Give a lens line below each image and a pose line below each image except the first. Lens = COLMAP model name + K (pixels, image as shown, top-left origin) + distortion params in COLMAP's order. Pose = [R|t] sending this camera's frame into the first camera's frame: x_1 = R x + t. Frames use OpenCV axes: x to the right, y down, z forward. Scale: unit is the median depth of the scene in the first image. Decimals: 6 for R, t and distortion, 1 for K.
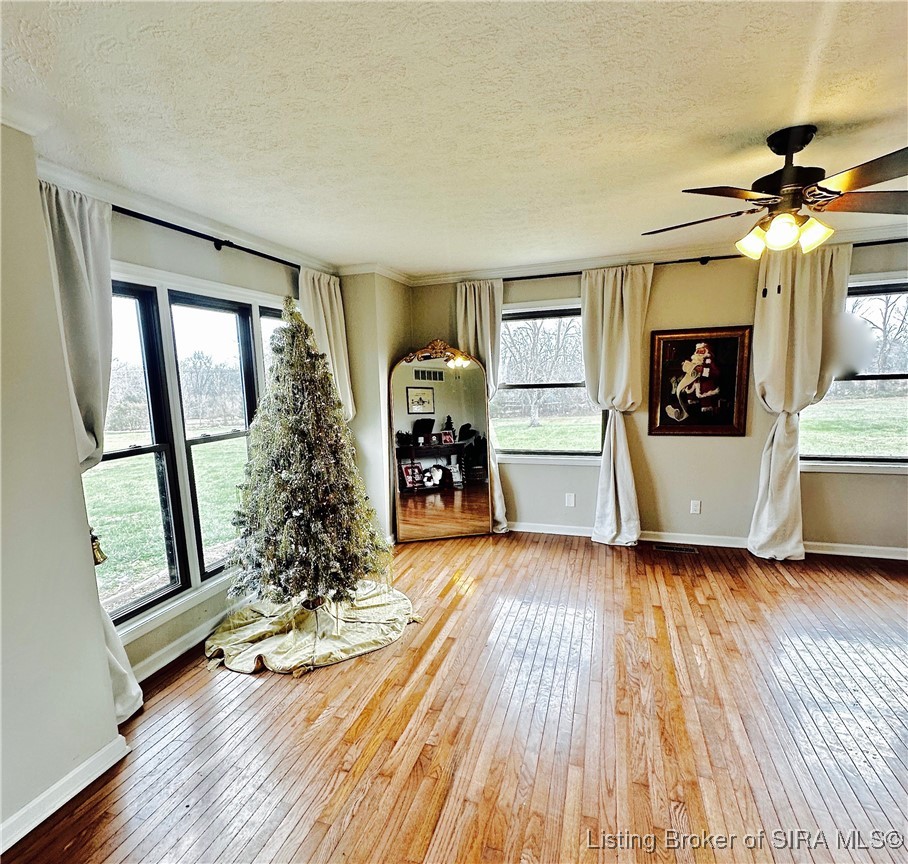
lens RADIAL K [[501.7, 0, 433.8], [0, 501.7, 452.4], [0, 0, 1]] dist [0.003204, 0.001224]
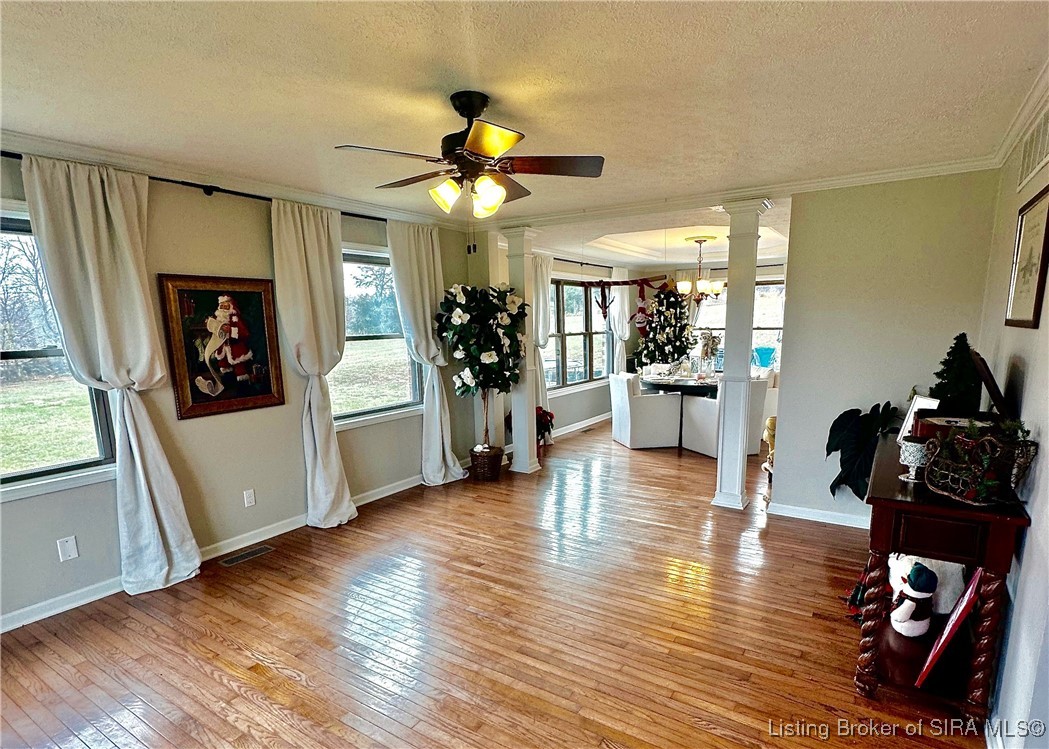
lens RADIAL K [[558.6, 0, 528.3], [0, 558.6, 429.0], [0, 0, 1]] dist [-0.002532, 0.000074]
pose [[0.230294, -0.160266, 0.959833, -0.238180], [0.158307, 0.979376, 0.125546, -0.045115], [-0.960158, 0.123036, 0.250916, 0.336028]]
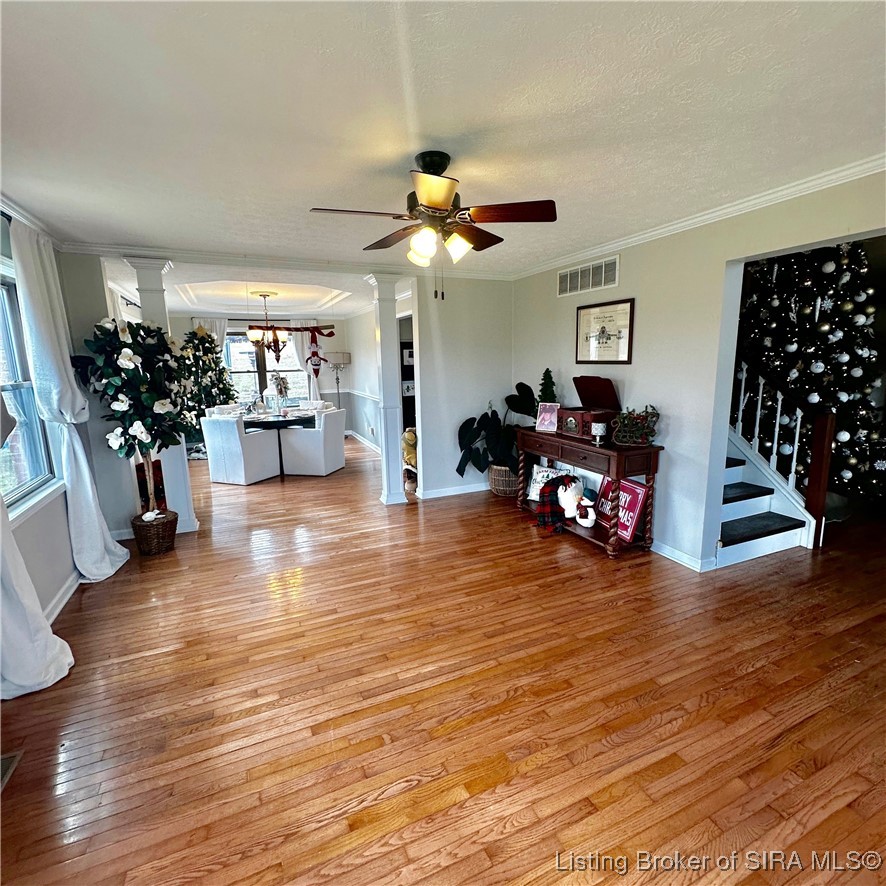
lens RADIAL K [[466.9, 0, 443.5], [0, 466.9, 442.5], [0, 0, 1]] dist [-0.001351, 0.001474]
pose [[-0.691855, -0.088753, 0.716561, -0.057312], [0.145919, 0.954753, 0.259143, -0.143808], [-0.707138, 0.283850, -0.647600, 0.917665]]
